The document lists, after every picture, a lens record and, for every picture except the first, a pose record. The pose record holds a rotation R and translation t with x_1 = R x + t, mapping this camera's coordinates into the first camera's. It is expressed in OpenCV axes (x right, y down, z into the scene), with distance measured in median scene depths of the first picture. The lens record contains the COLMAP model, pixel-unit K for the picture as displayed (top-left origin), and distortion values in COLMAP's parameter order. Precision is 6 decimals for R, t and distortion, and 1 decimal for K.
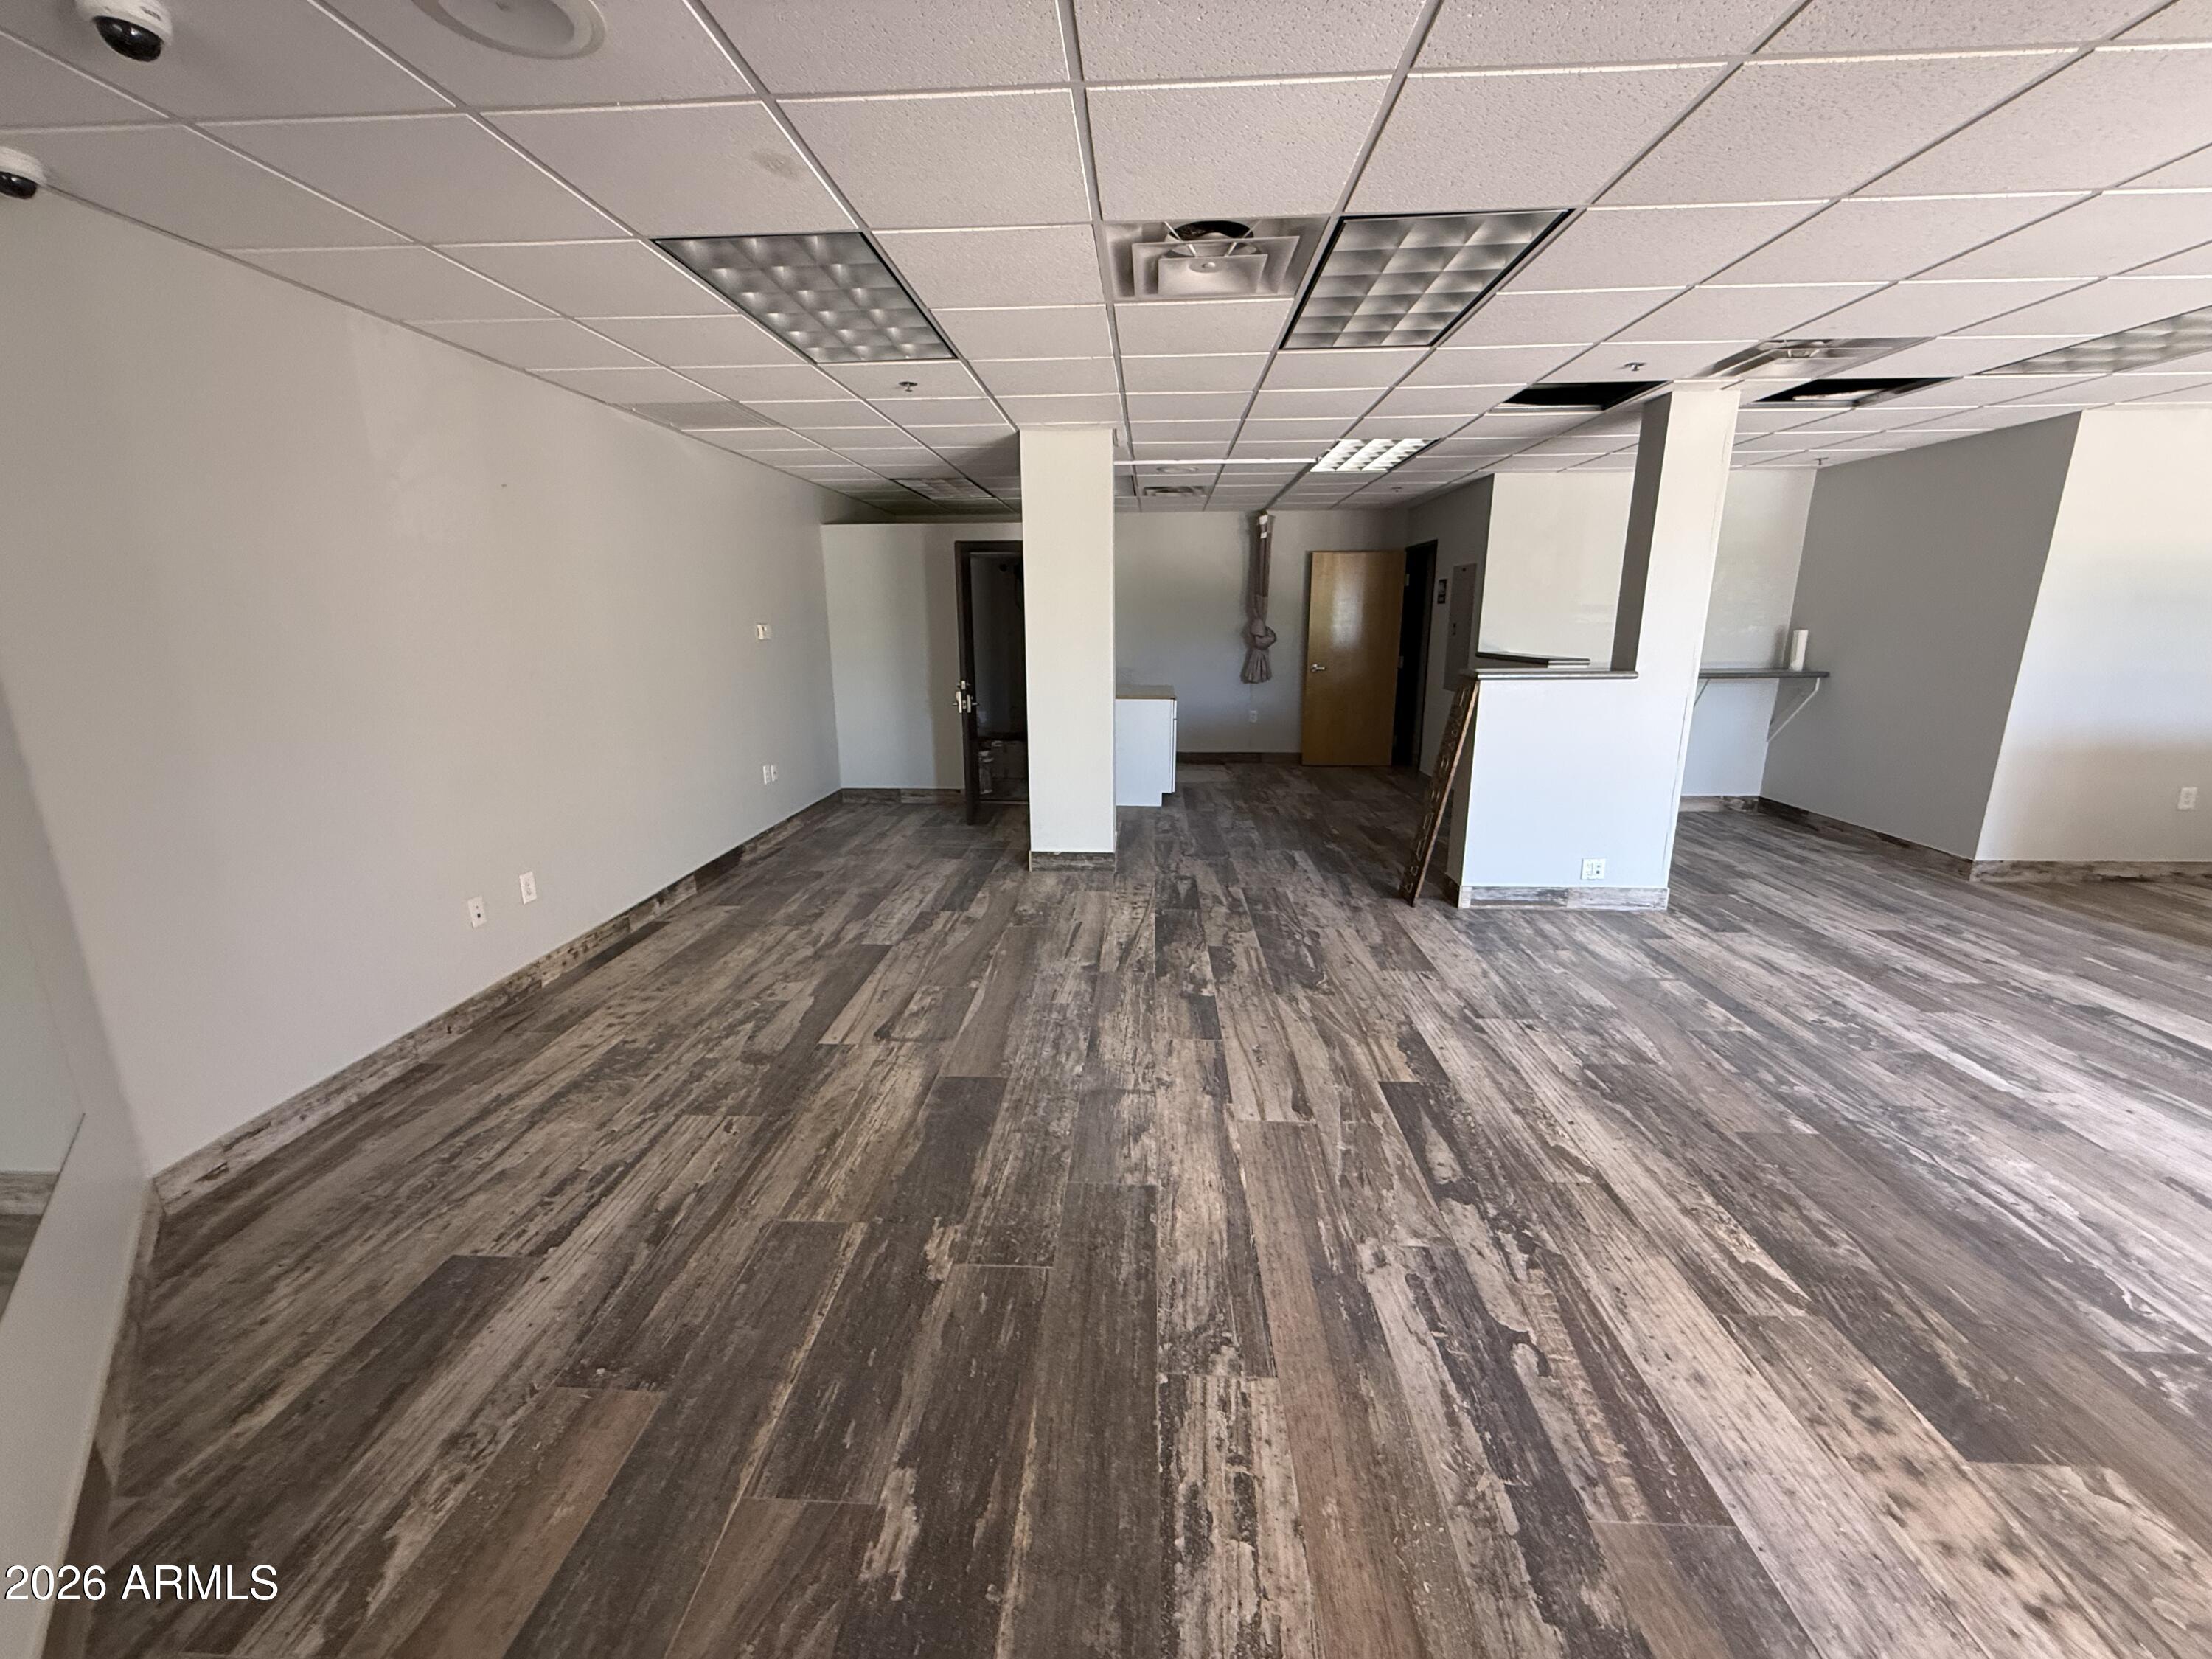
lens RADIAL K [[882.8, 0, 1103.8], [0, 882.8, 831.0], [0, 0, 1]] dist [0.000625, -0.000027]
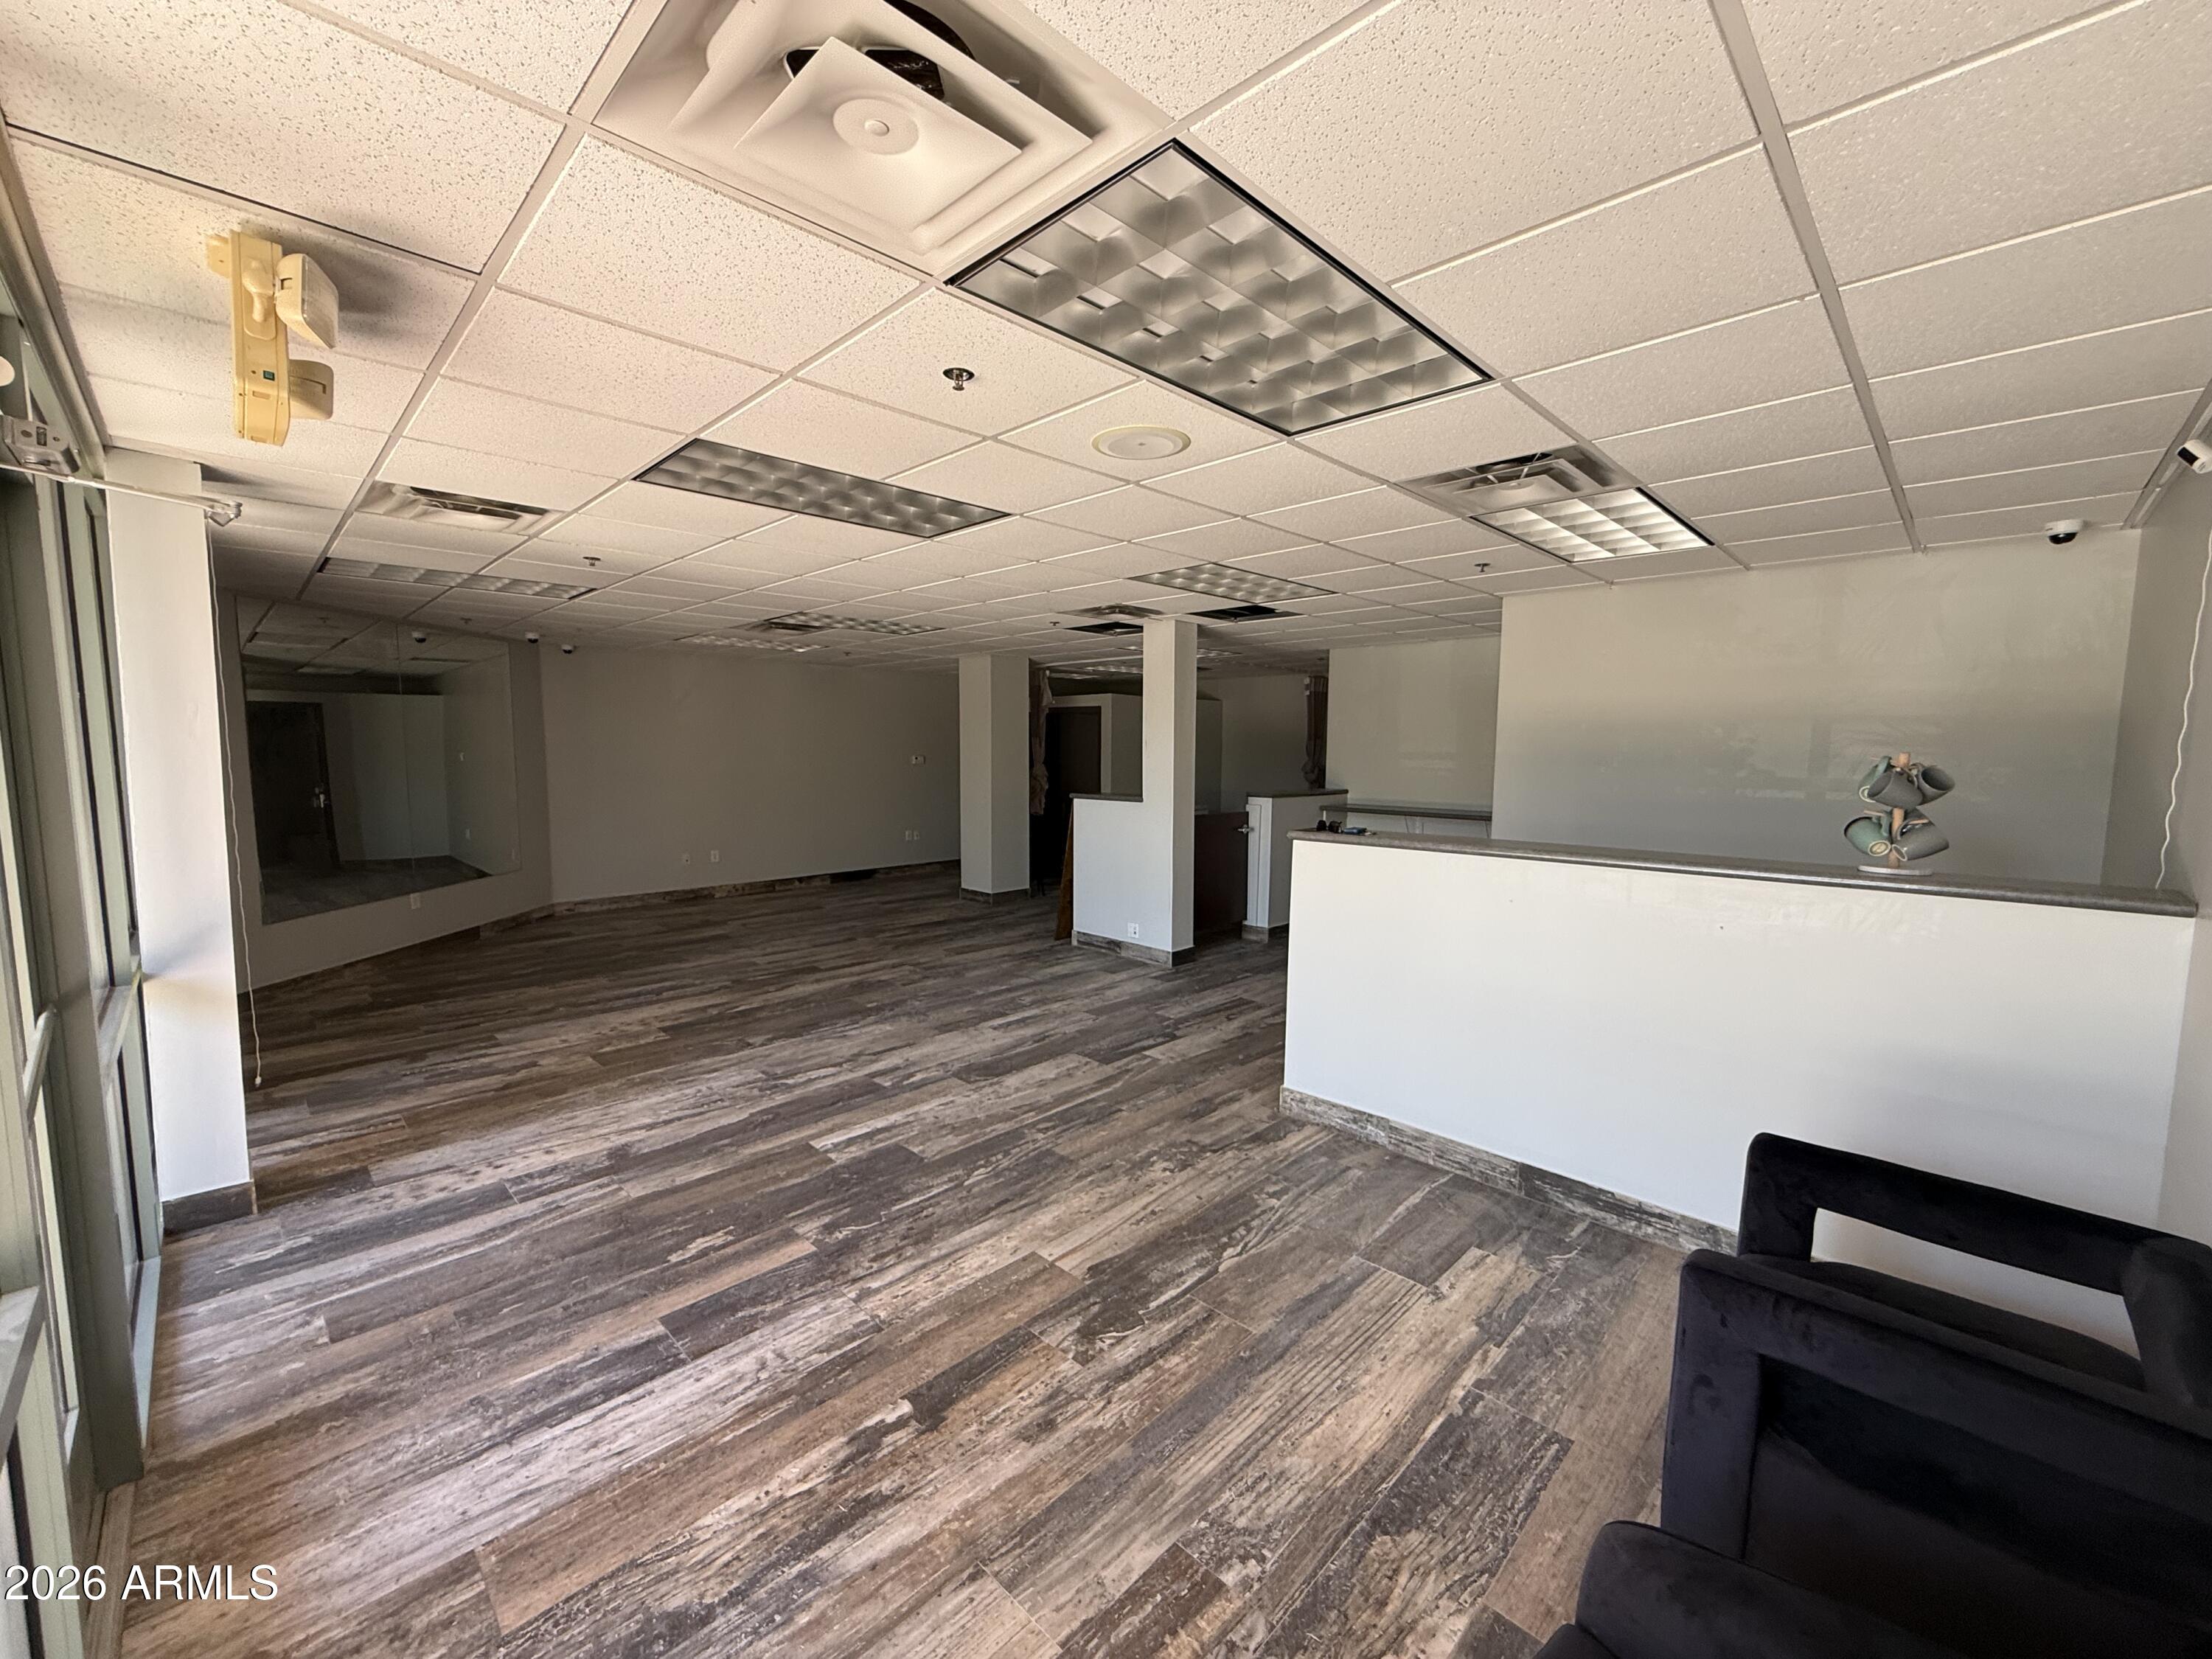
lens RADIAL K [[882.8, 0, 1102.3], [0, 882.8, 833.5], [0, 0, 1]] dist [0.000625, -0.000027]
pose [[0.746651, 0.076342, -0.660821, 2.132248], [-0.168712, 0.982645, -0.077103, 0.009996], [0.643466, 0.169058, 0.746573, -0.215155]]
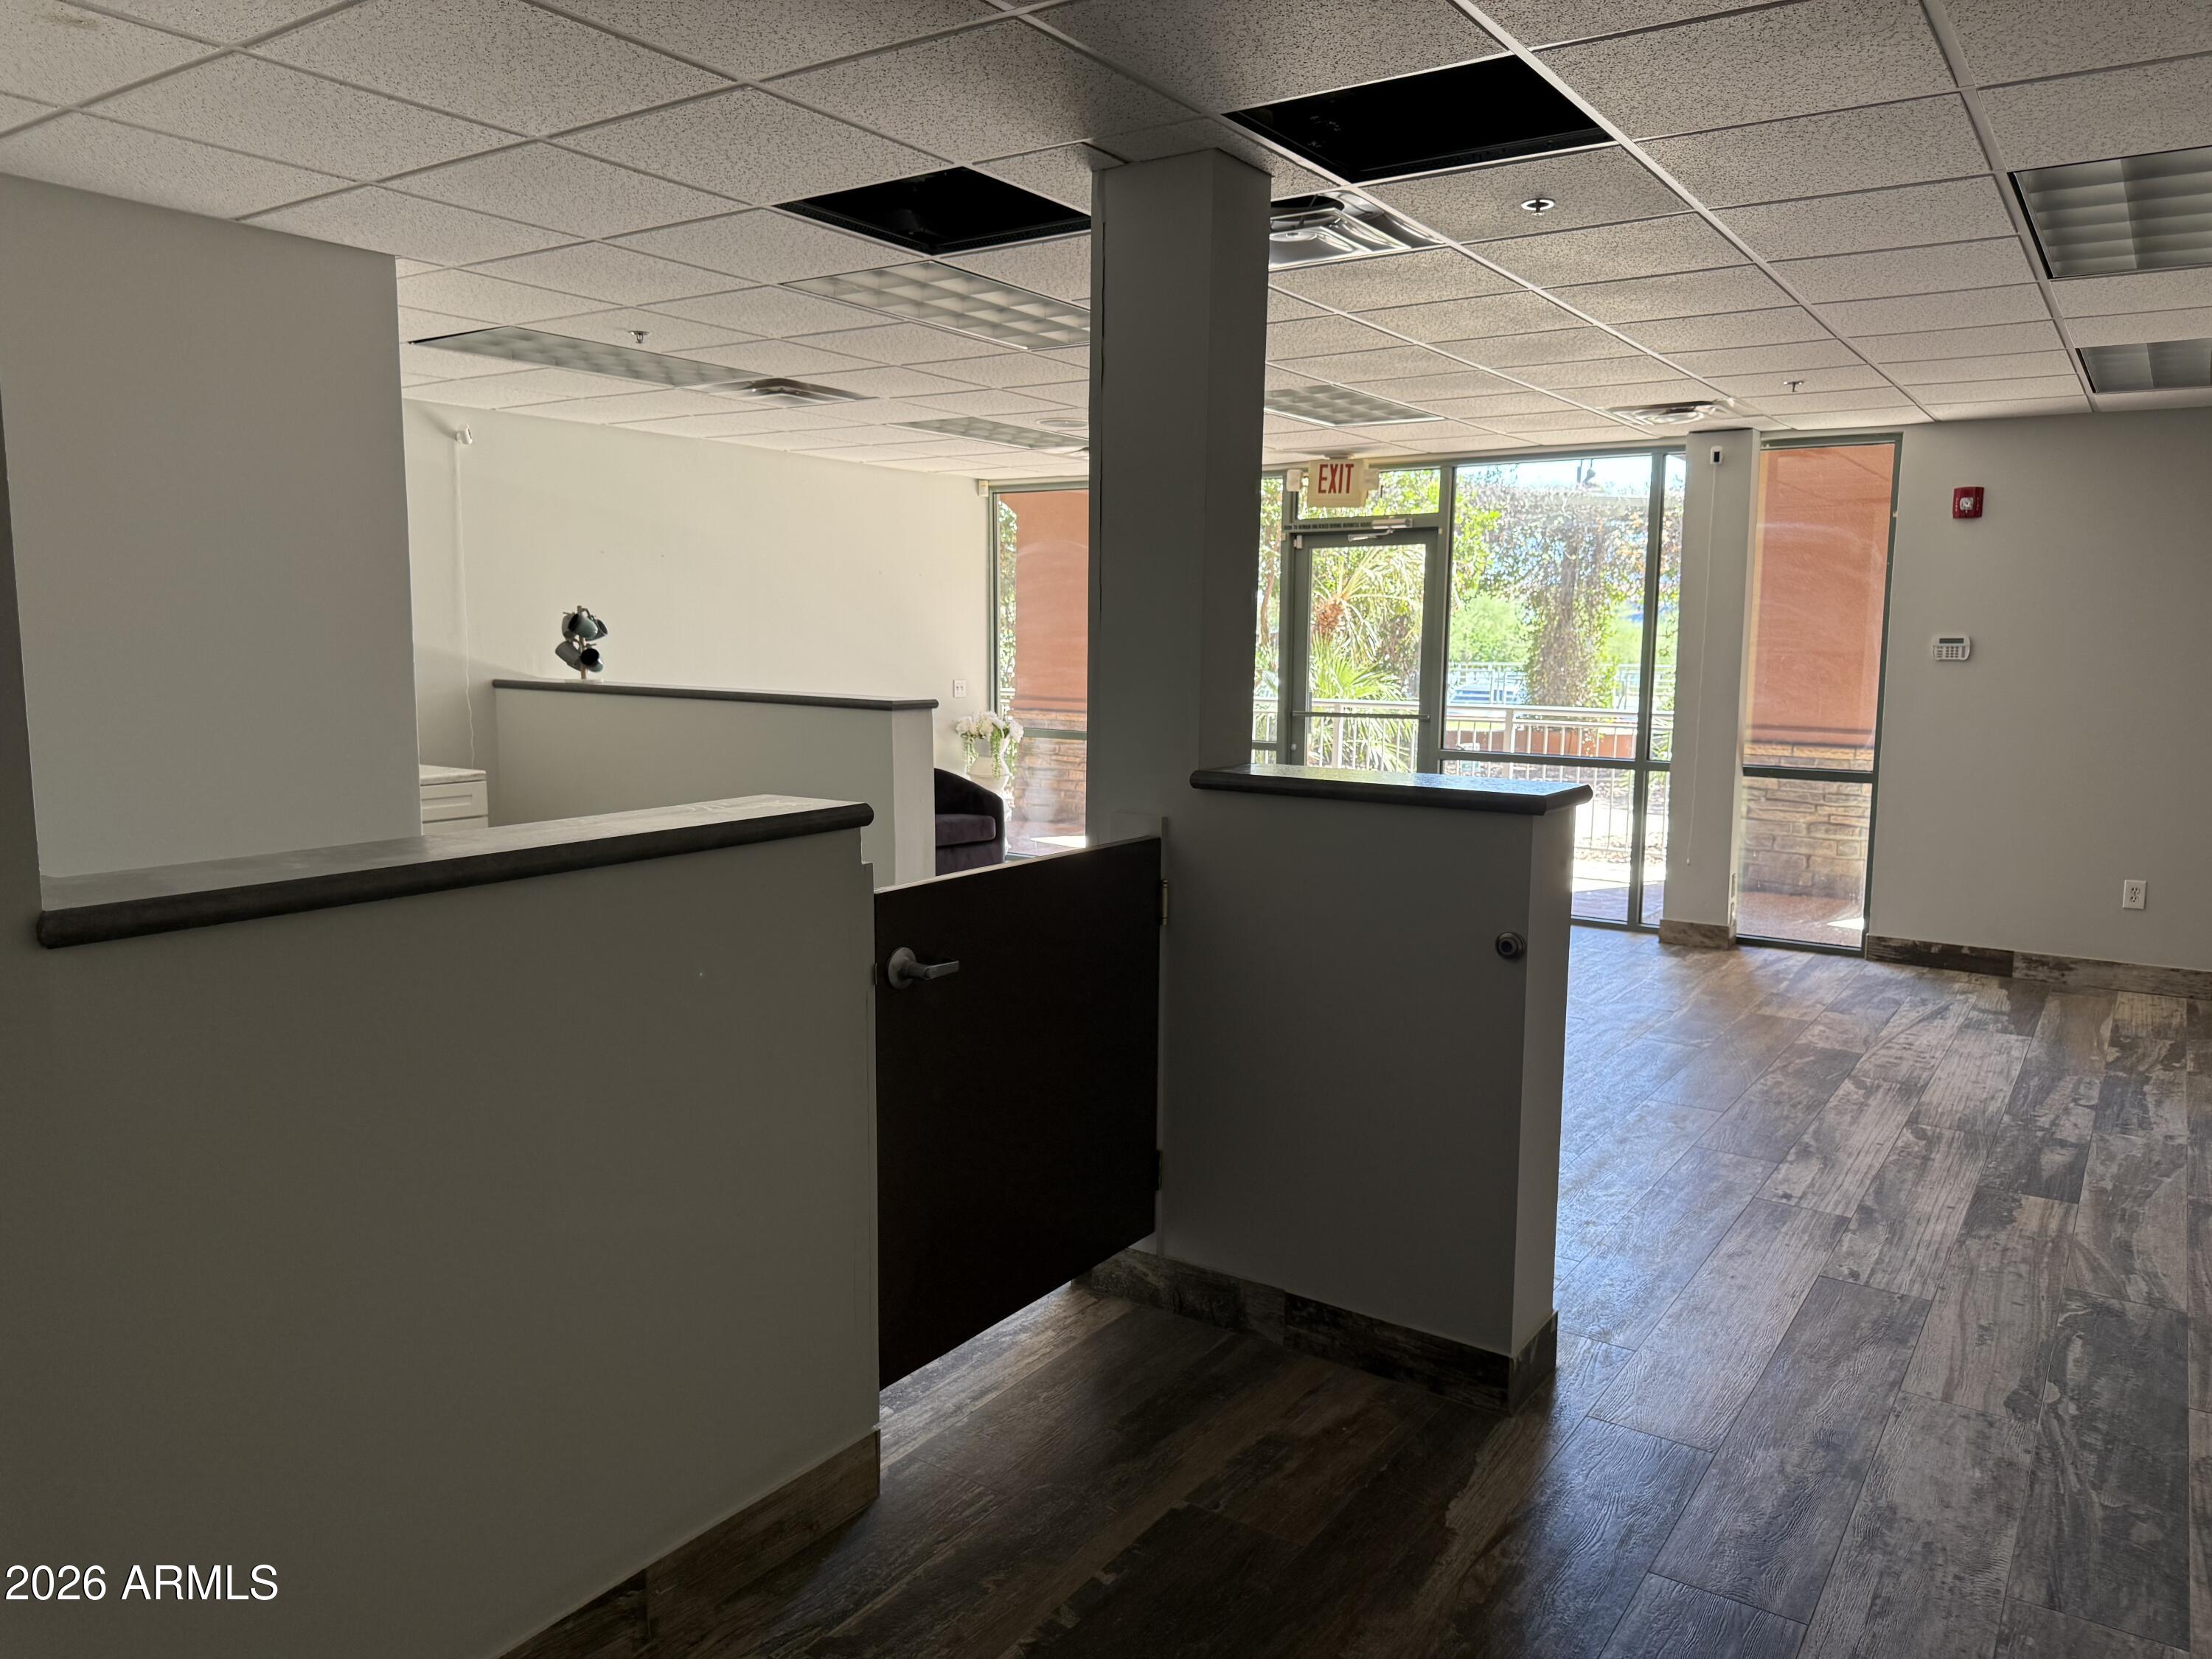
lens RADIAL K [[1562.1, 0, 1107.8], [0, 1562.1, 838.1], [0, 0, 1]] dist [0.004413, -0.015109]
pose [[-0.854760, -0.070353, 0.514233, 0.337824], [0.118831, 0.937927, 0.325840, -0.571368], [-0.505236, 0.339622, -0.793343, 2.329262]]
